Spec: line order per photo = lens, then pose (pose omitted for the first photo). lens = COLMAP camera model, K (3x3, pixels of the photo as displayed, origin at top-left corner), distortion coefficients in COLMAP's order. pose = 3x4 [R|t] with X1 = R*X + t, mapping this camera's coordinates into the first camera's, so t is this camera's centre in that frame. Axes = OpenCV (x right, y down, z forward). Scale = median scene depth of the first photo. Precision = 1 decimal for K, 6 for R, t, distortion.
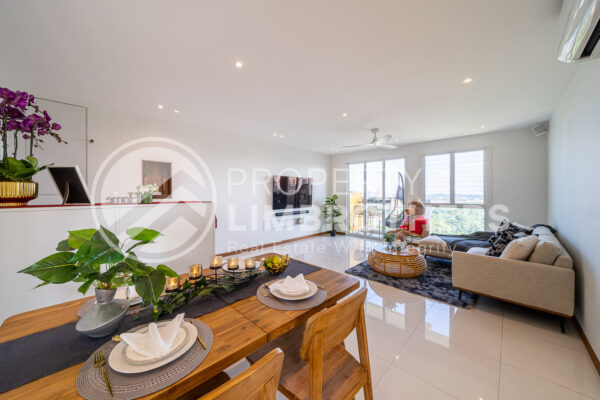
lens RADIAL K [[217.6, 0, 294.8], [0, 217.6, 198.8], [0, 0, 1]] dist [-0.000695, -0.000163]
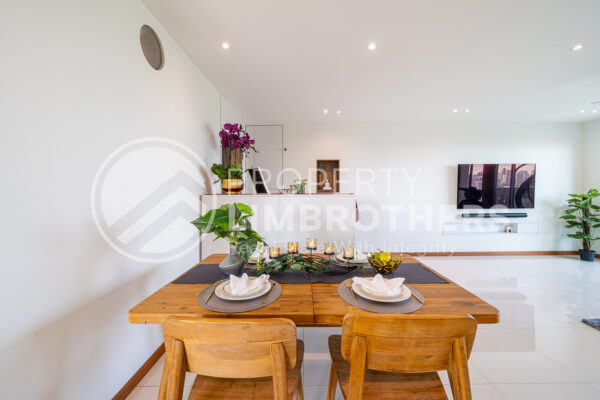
lens RADIAL K [[233.4, 0, 302.6], [0, 233.4, 195.7], [0, 0, 1]] dist [0.000246, 0.000384]
pose [[0.709755, 0.011404, -0.704357, 0.140572], [-0.014834, 0.999889, 0.001241, 0.016421], [0.704293, 0.009568, 0.709845, 0.044750]]
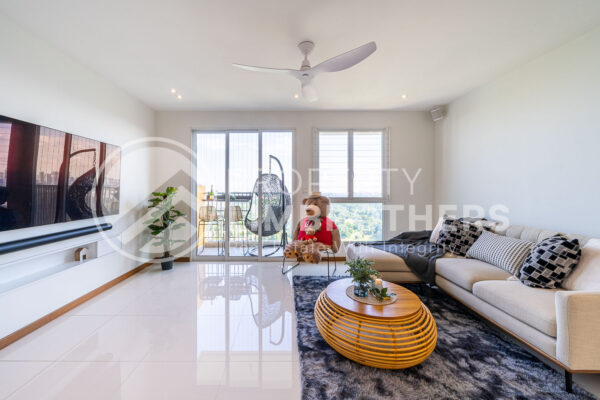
lens RADIAL K [[233.4, 0, 280.1], [0, 233.4, 193.6], [0, 0, 1]] dist [0.000246, 0.000384]
pose [[0.708460, -0.007639, 0.705710, -0.040981], [0.022133, 0.999690, -0.011399, 0.014857], [-0.705404, 0.023695, 0.708409, 0.821606]]
